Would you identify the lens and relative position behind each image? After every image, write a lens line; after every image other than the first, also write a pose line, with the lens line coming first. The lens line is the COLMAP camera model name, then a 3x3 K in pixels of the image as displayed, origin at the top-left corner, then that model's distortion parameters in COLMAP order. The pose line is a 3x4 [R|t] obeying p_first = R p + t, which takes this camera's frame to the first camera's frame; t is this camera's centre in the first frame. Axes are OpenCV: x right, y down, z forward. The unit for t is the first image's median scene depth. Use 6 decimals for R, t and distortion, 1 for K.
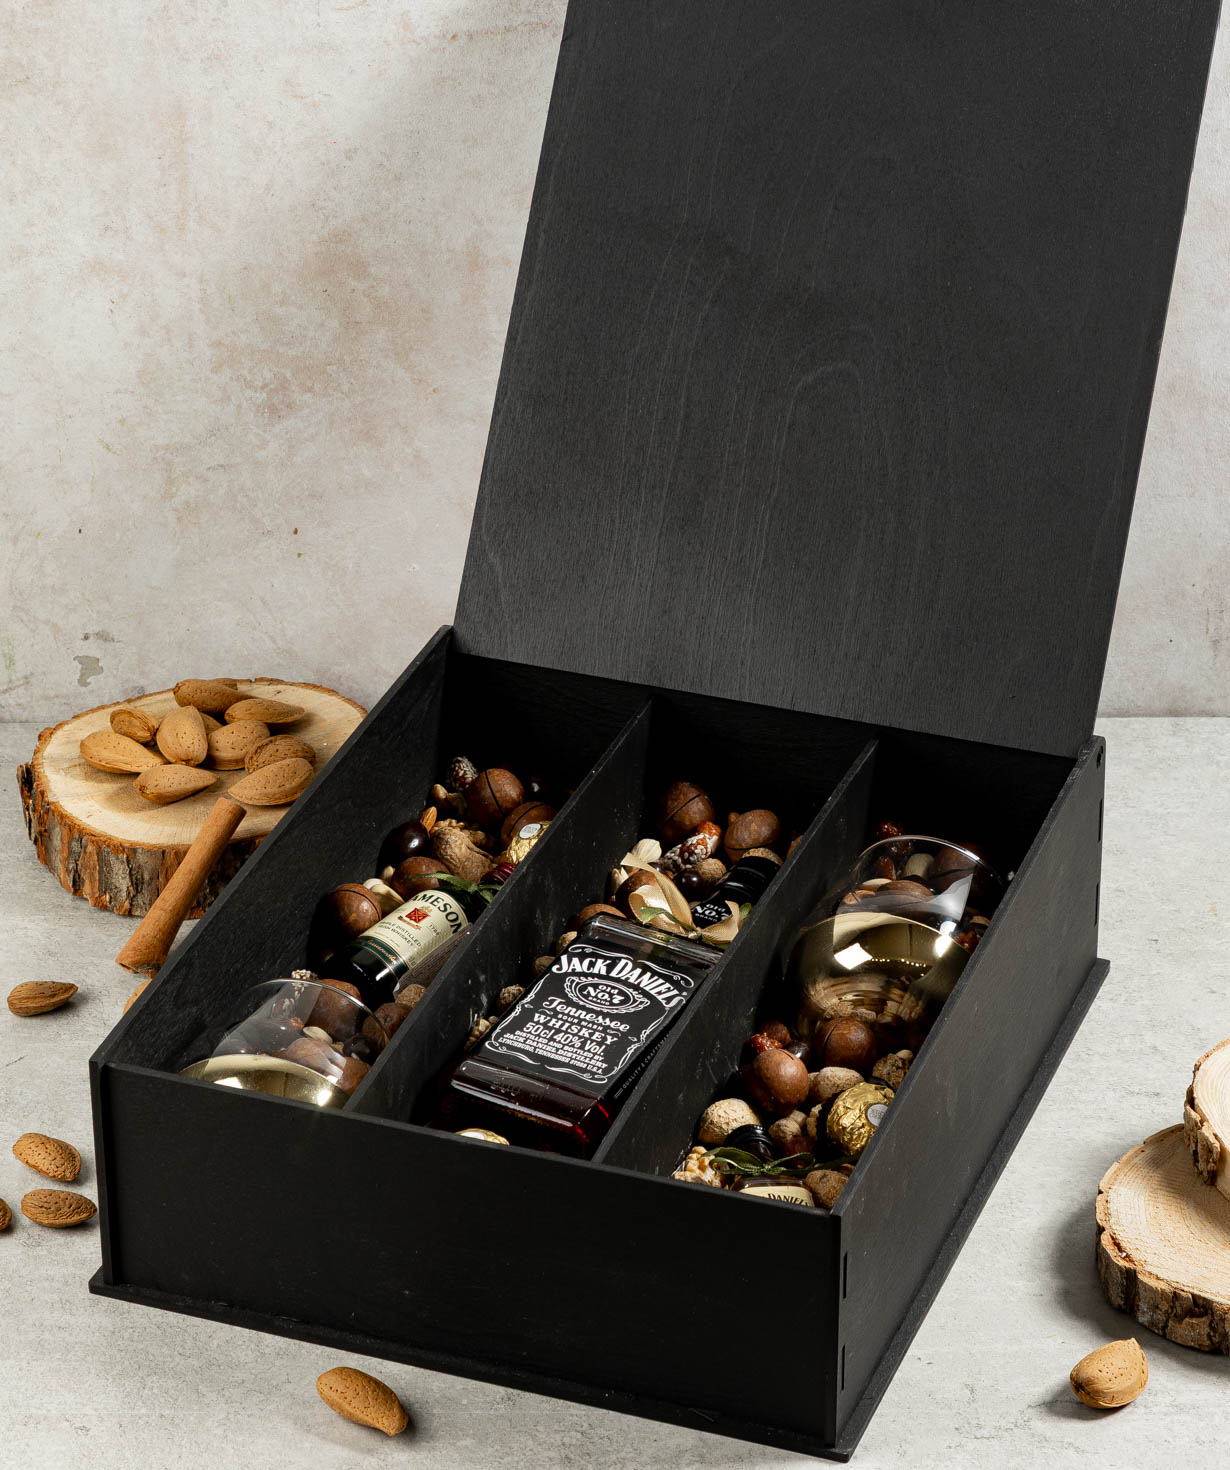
lens RADIAL K [[4590.8, 0, 615.0], [0, 4590.8, 735.0], [0, 0, 1]] dist [0.023248, -1.156989]
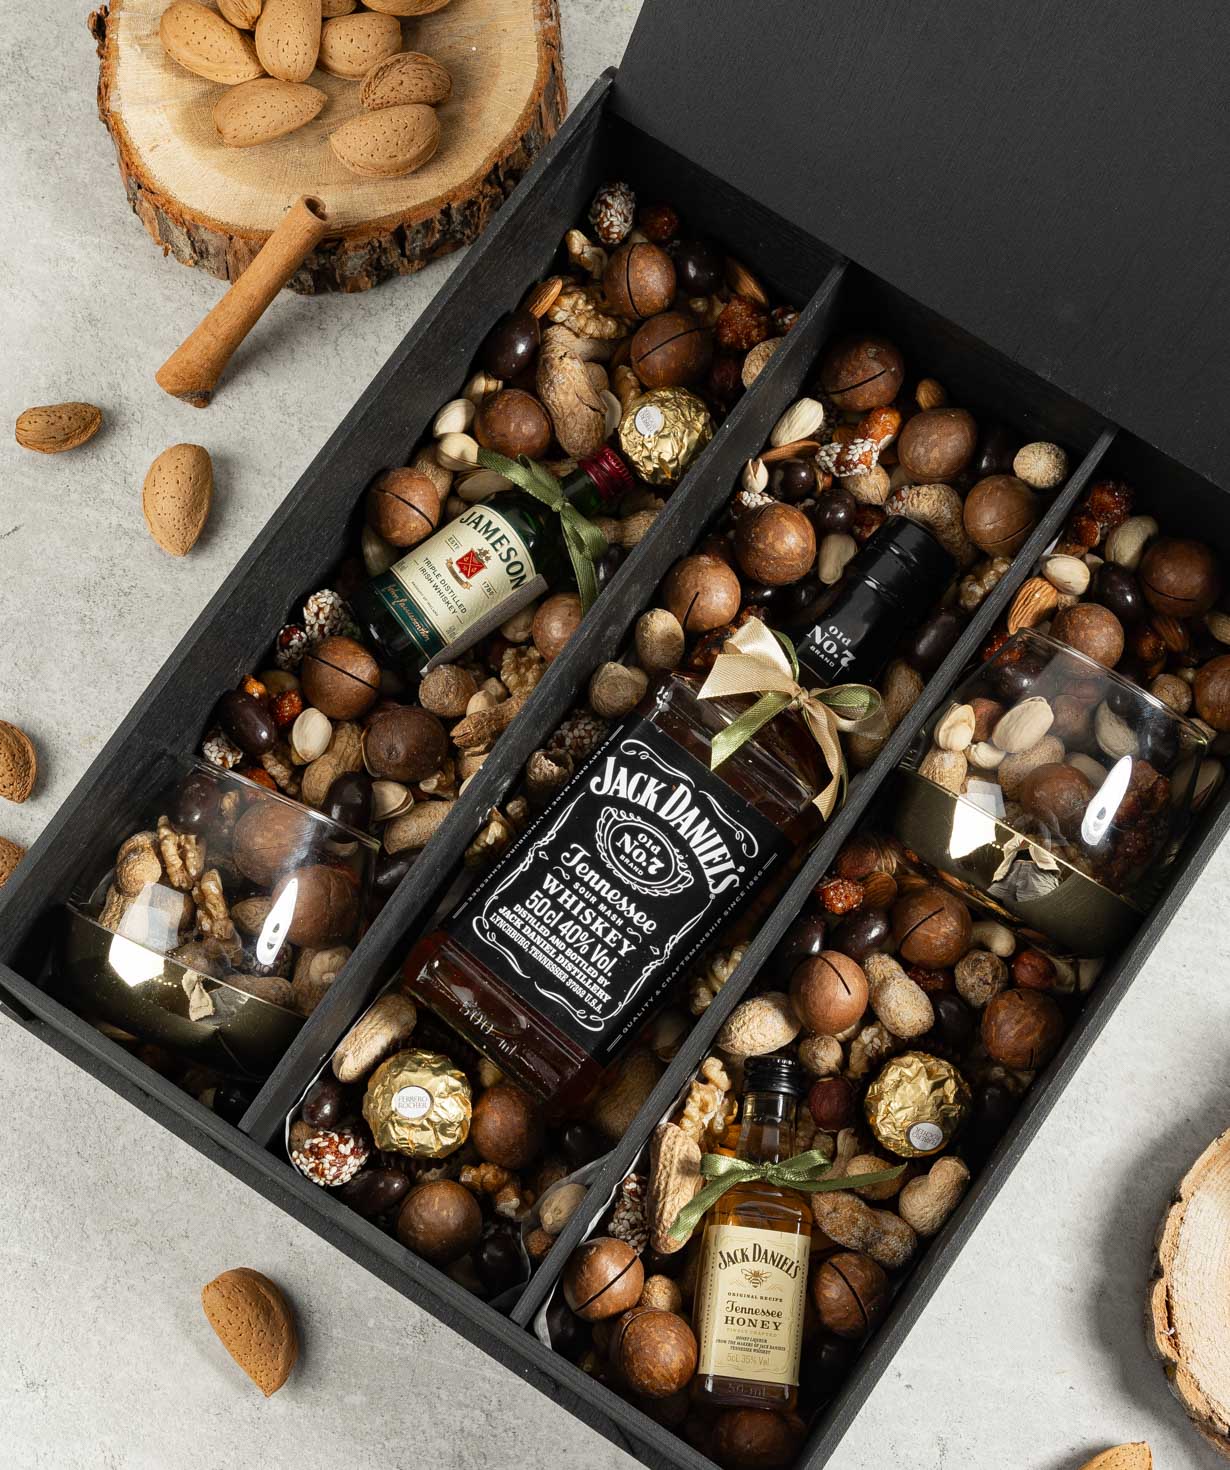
lens RADIAL K [[2858.6, 0, 610.7], [0, 2858.6, 682.4], [0, 0, 1]] dist [0.028010, -0.022981]
pose [[0.972277, 0.227835, -0.052612, 0.011322], [-0.124391, 0.694480, 0.708678, -0.301077], [0.198000, -0.682488, 0.703567, 0.642062]]
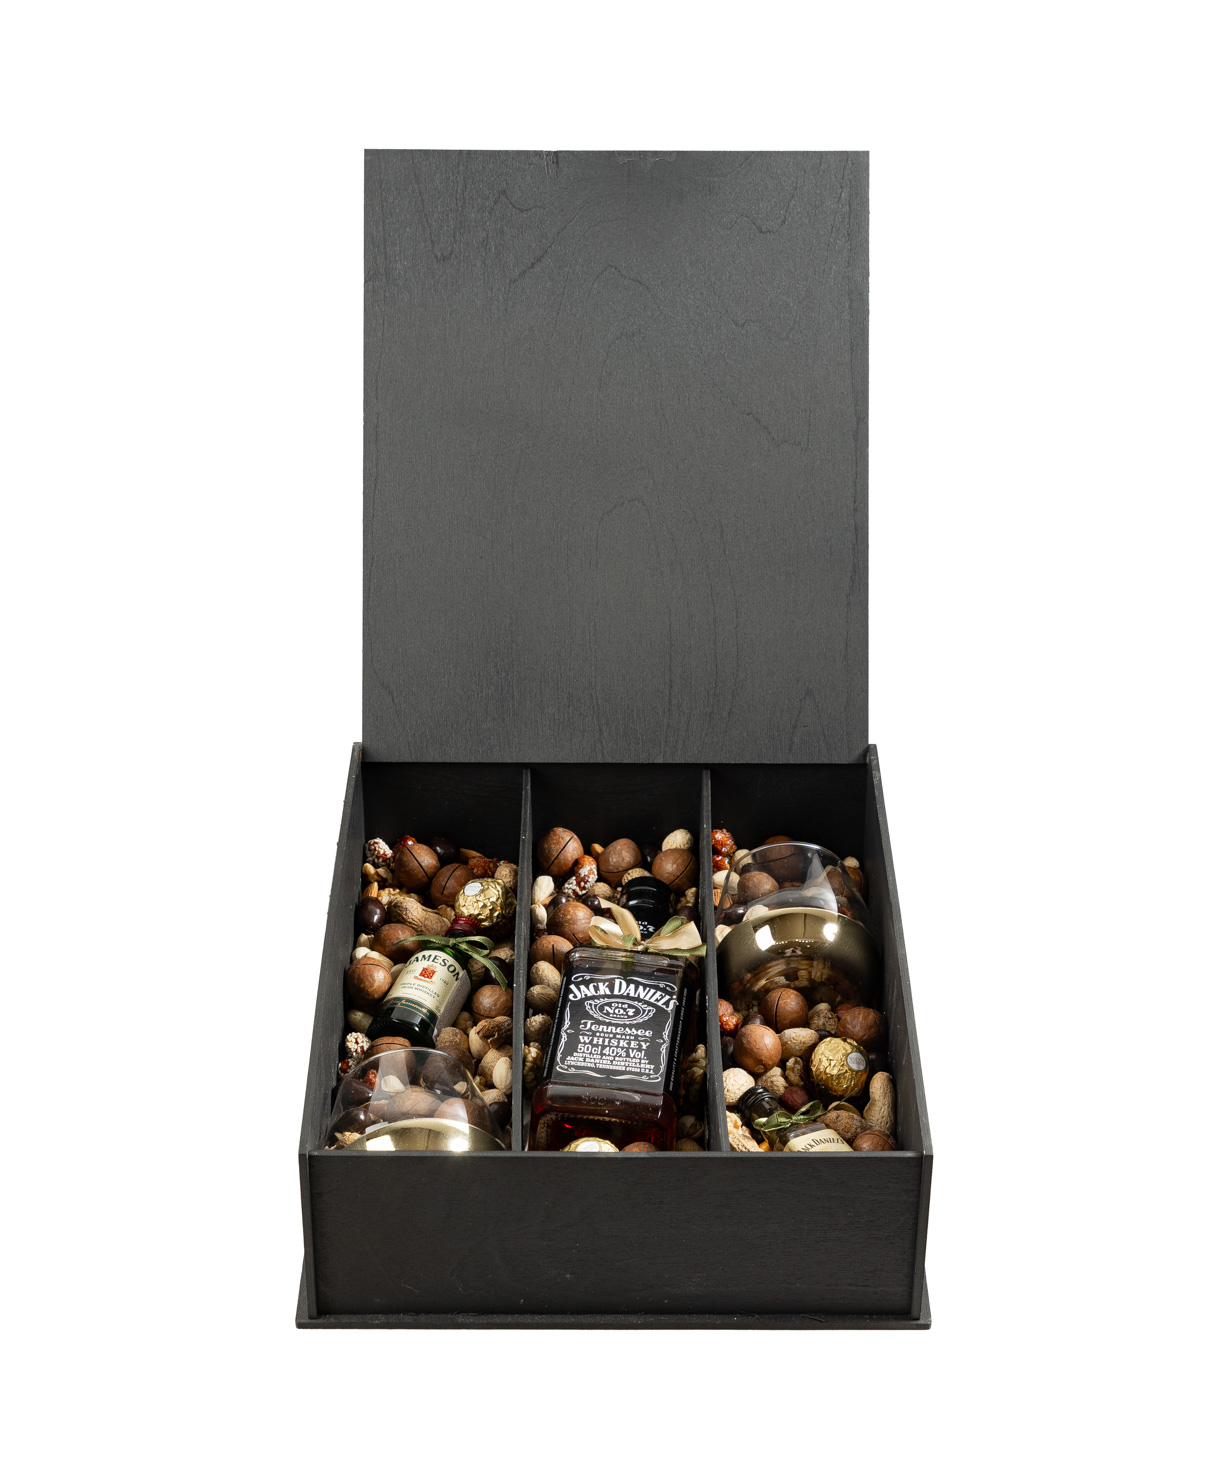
lens RADIAL K [[2922.3, 0, 615.0], [0, 2922.3, 735.0], [0, 0, 1]] dist [-0.009578, -0.035146]
pose [[0.935789, -0.174411, 0.306398, -0.234463], [0.162770, 0.984628, 0.063353, -0.070450], [-0.312738, -0.009413, 0.949793, 0.201562]]
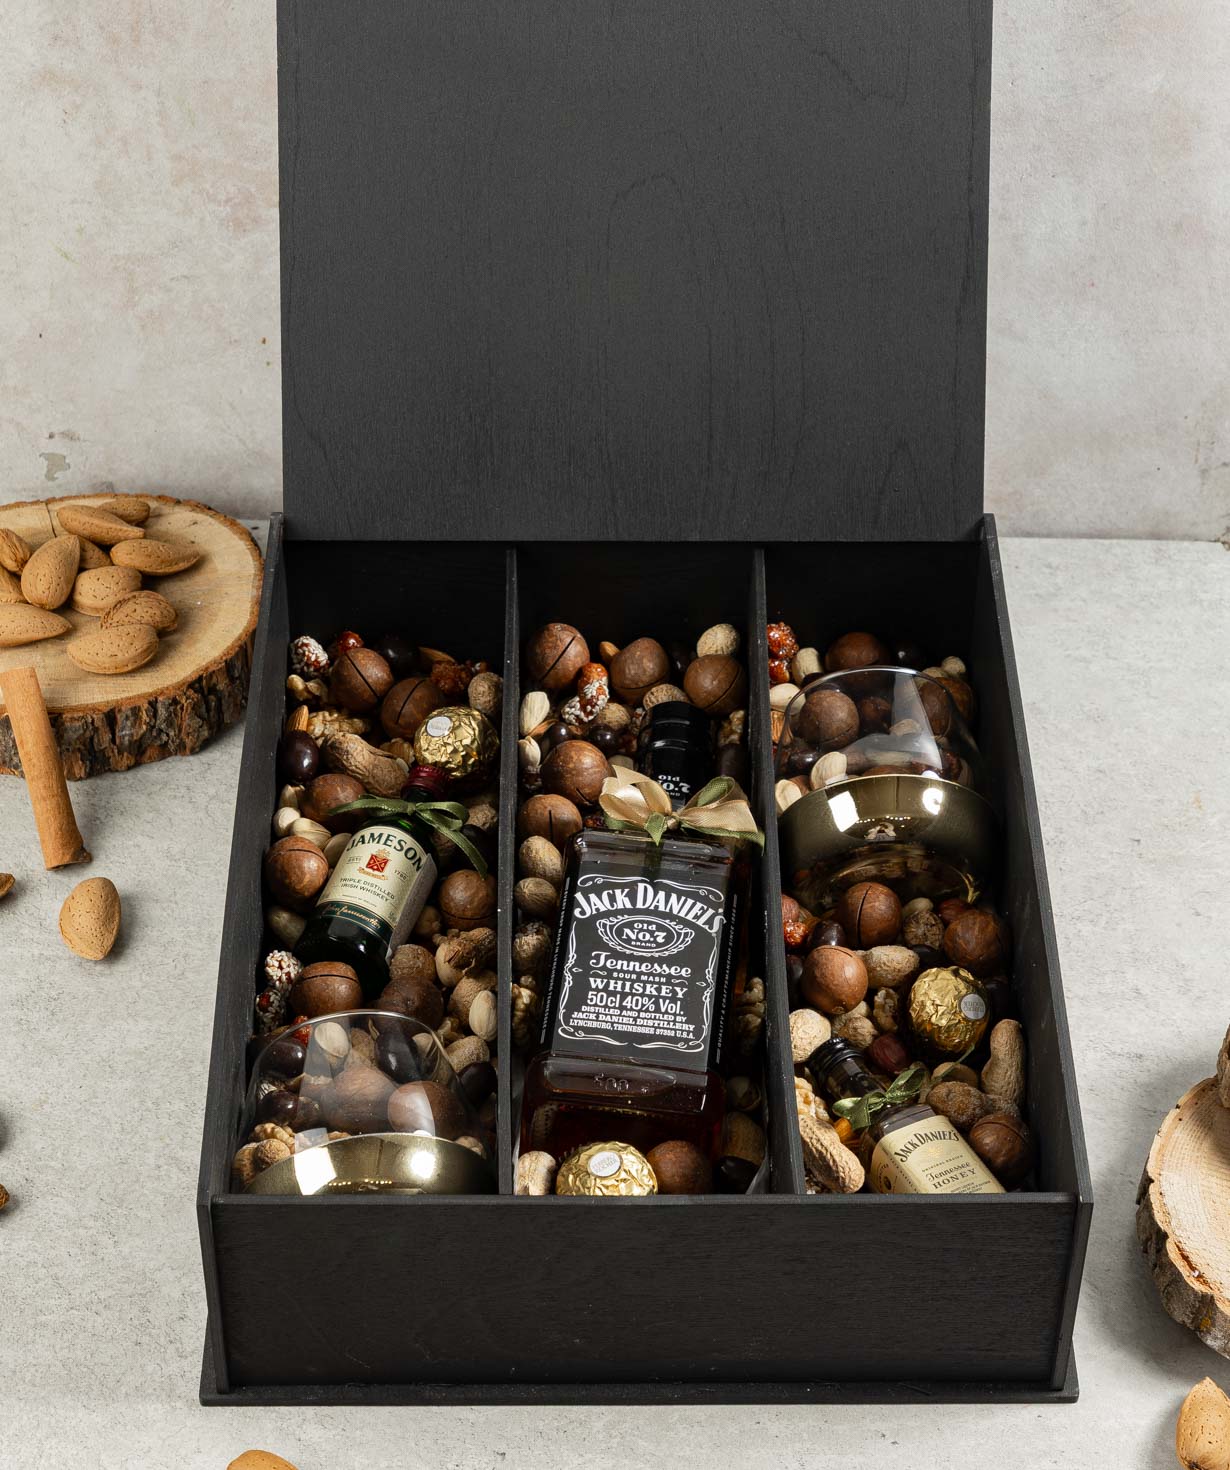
lens RADIAL K [[3257.3, 0, 629.8], [0, 3257.3, 588.1], [0, 0, 1]] dist [0.018941, -0.058641]
pose [[0.932160, -0.221518, 0.286368, -0.173106], [0.162399, 0.962768, 0.216113, -0.150077], [-0.323579, -0.154946, 0.933428, 0.371704]]
